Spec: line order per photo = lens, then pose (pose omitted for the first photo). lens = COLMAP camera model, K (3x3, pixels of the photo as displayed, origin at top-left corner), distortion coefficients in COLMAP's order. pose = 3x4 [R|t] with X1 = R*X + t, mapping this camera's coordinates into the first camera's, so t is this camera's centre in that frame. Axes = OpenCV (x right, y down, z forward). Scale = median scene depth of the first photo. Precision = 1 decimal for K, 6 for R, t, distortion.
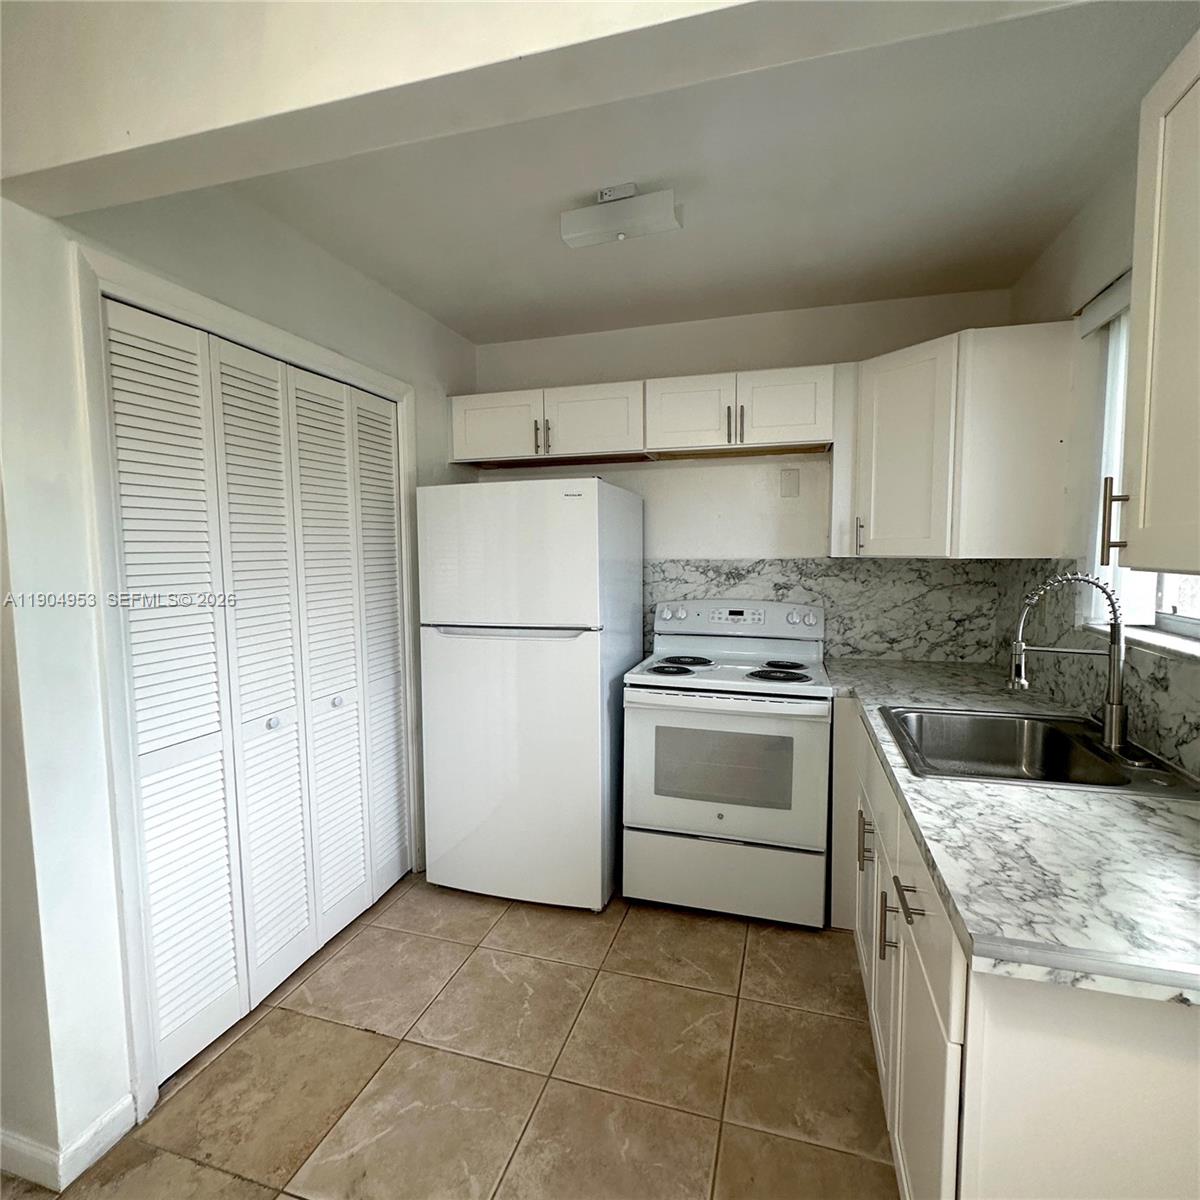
lens RADIAL K [[637.3, 0, 600.0], [0, 637.3, 600.0], [0, 0, 1]] dist [-0.001927, 0.000663]
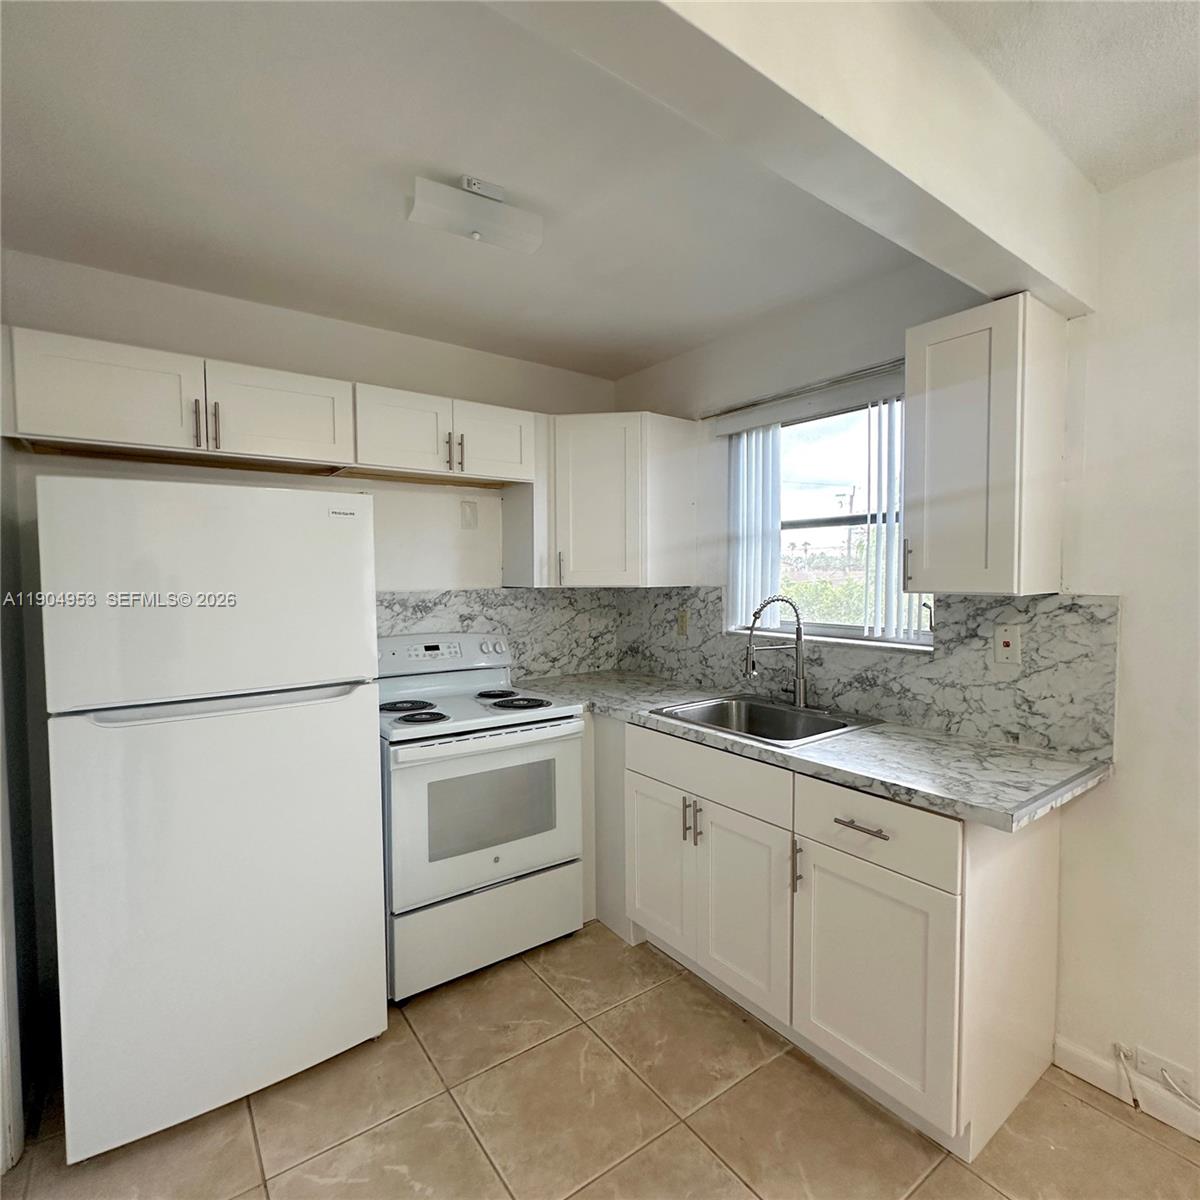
lens RADIAL K [[639.5, 0, 600.0], [0, 639.5, 600.0], [0, 0, 1]] dist [-0.000868, -0.000095]
pose [[0.604853, -0.029780, 0.795780, -0.437714], [0.065851, 0.997748, -0.012714, -0.024997], [-0.793610, 0.060093, 0.605453, 0.253841]]
